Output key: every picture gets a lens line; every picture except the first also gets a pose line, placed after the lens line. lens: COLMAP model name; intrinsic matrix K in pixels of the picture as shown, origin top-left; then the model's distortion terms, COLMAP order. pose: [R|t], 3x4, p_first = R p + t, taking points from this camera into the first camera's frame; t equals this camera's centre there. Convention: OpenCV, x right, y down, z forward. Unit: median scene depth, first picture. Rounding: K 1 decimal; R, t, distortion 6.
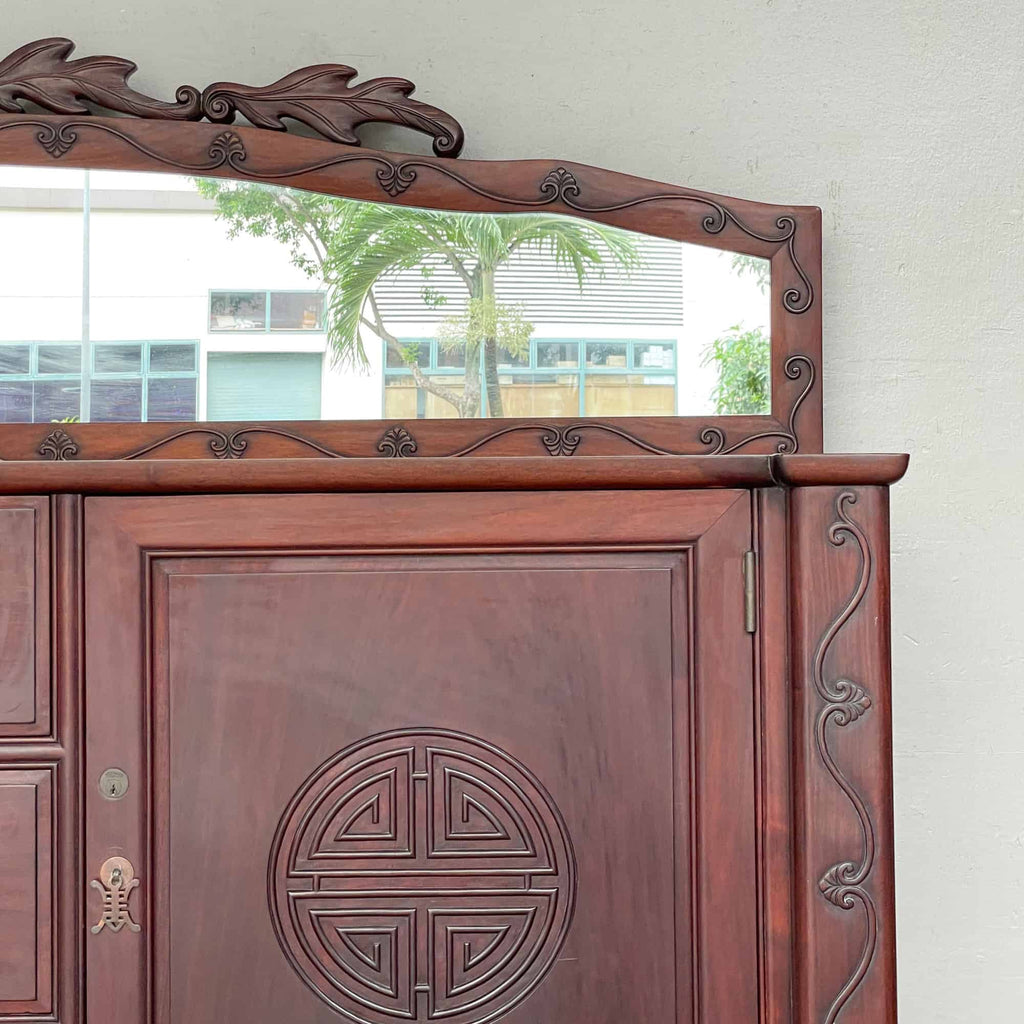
lens RADIAL K [[2013.2, 0, 512.0], [0, 2013.2, 512.0], [0, 0, 1]] dist [0.039802, -0.162622]
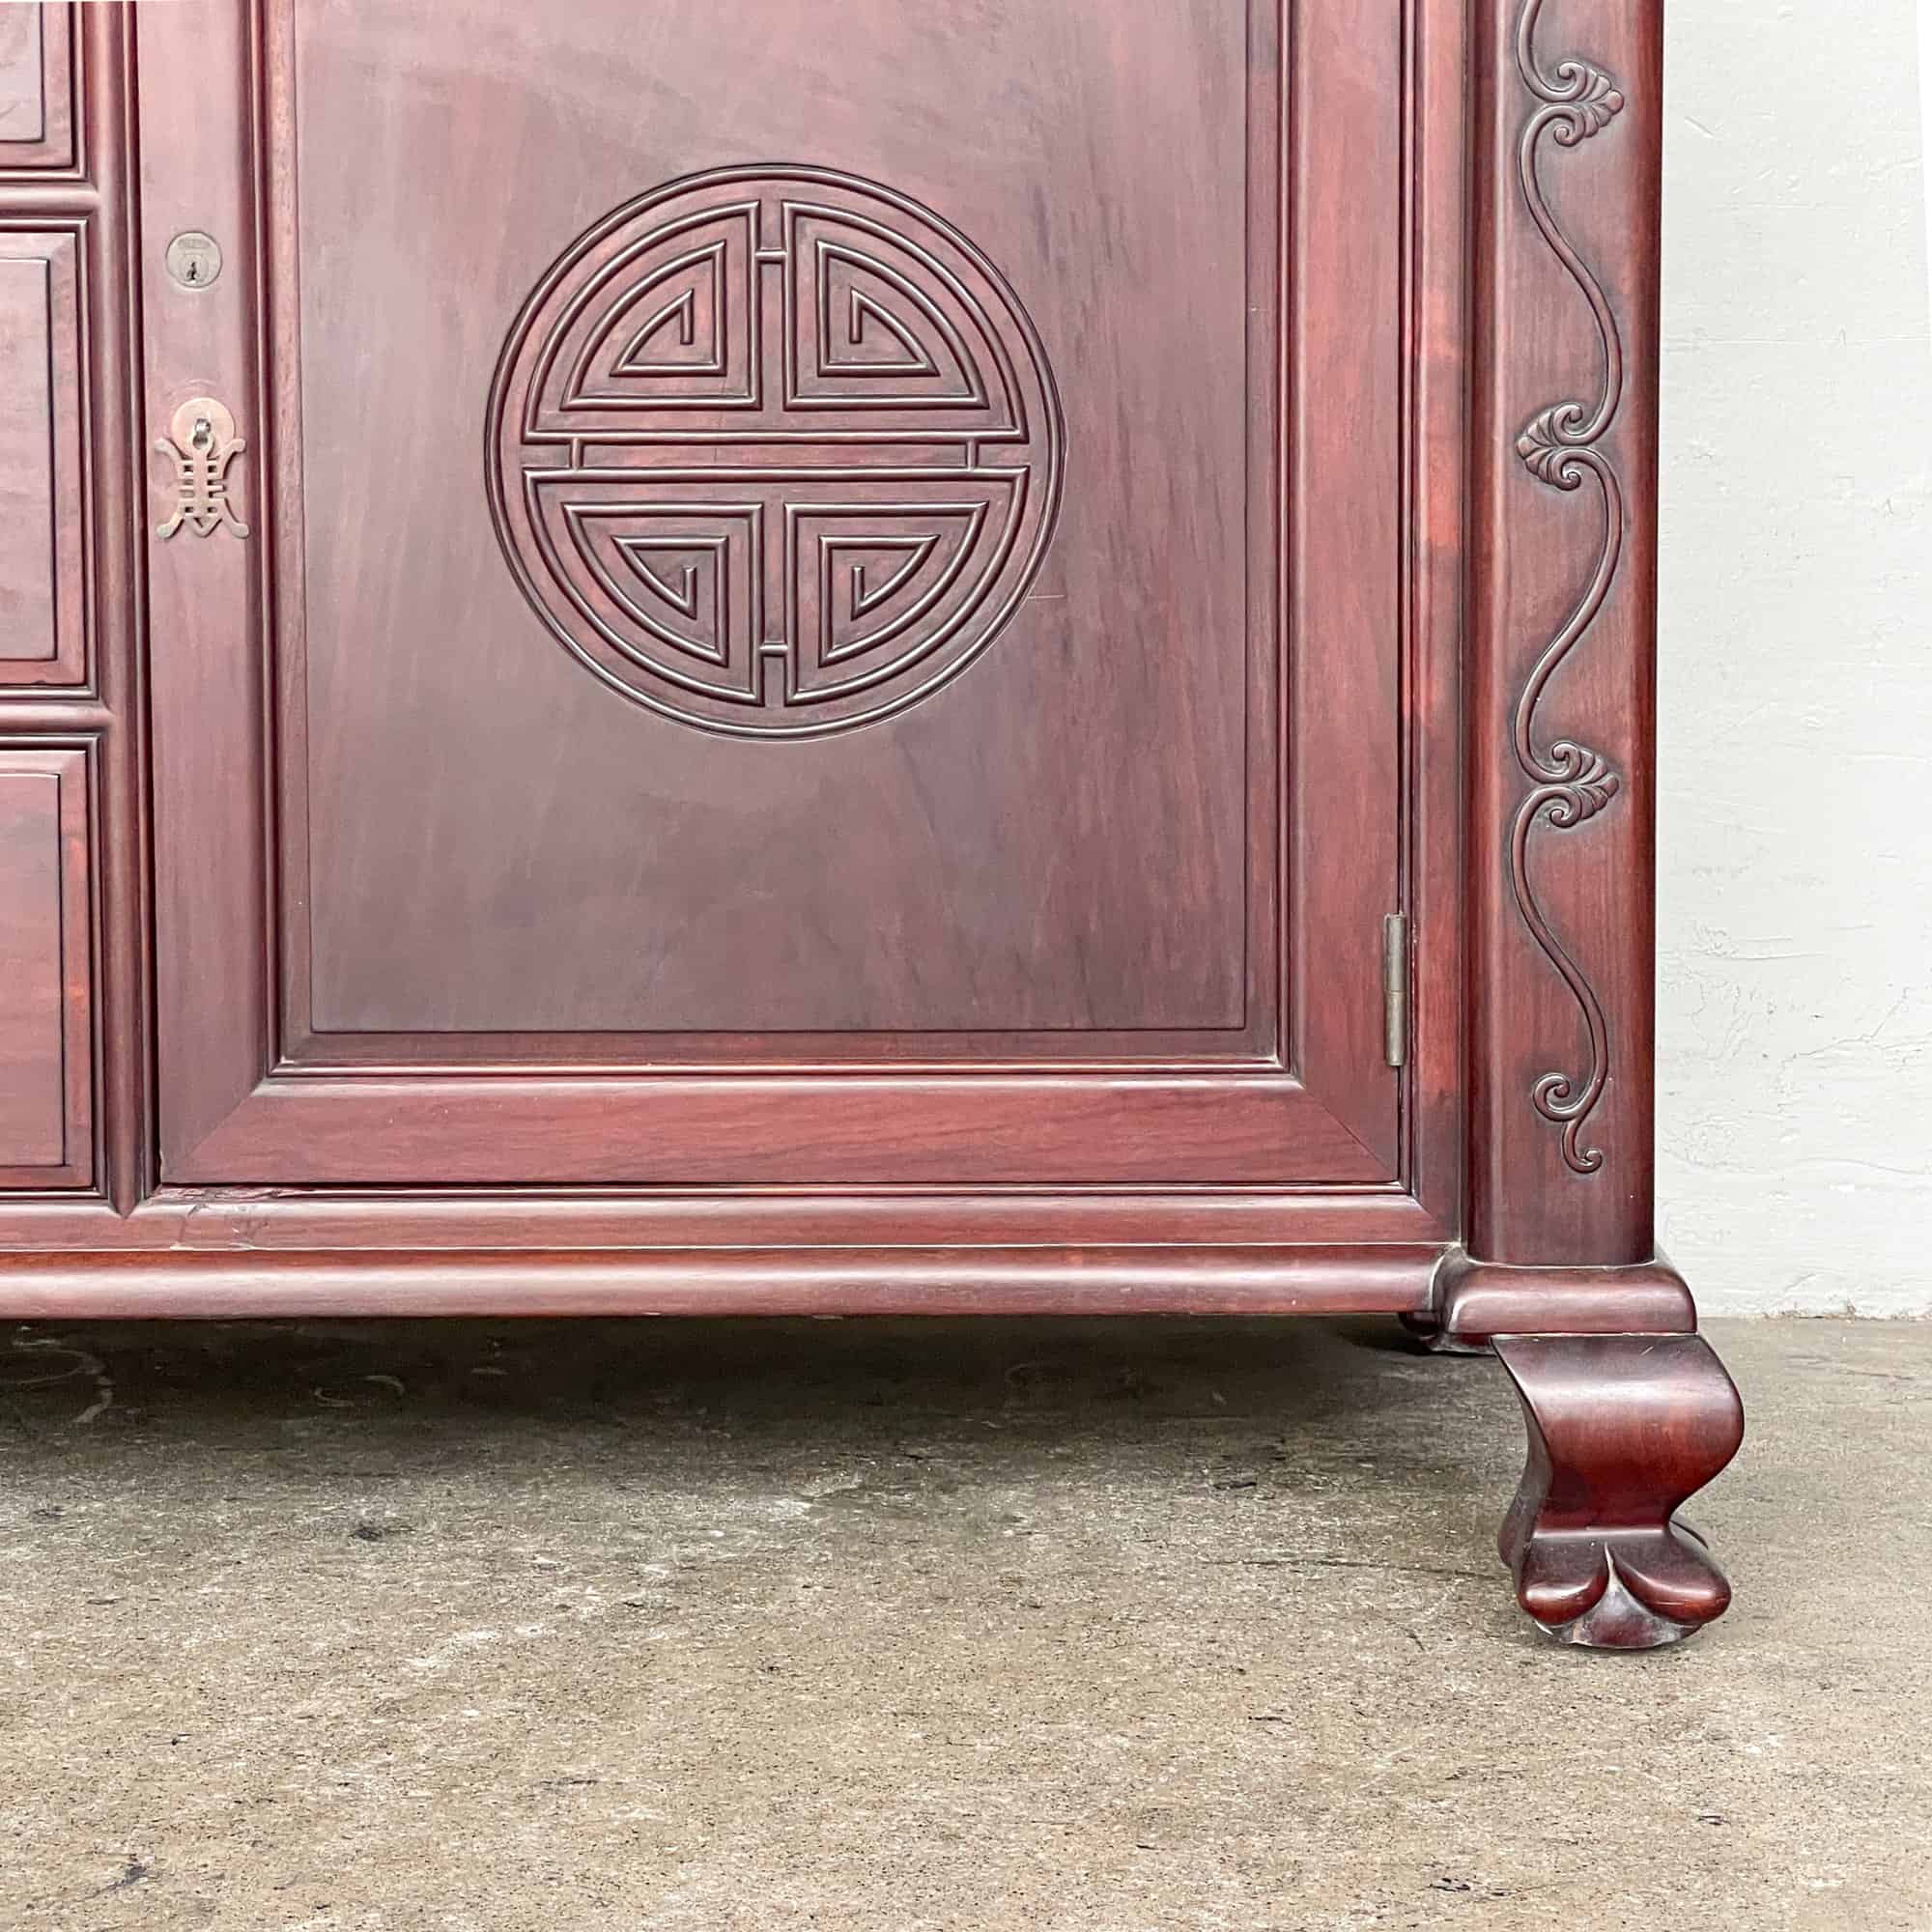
lens RADIAL K [[3763.8, 0, 966.0], [0, 3763.8, 966.0], [0, 0, 1]] dist [-0.003309, 0.126666]
pose [[0.999971, 0.006019, 0.004613, 0.002396], [-0.006474, 0.994348, 0.105977, 0.212561], [-0.003949, -0.106003, 0.994358, -0.006408]]
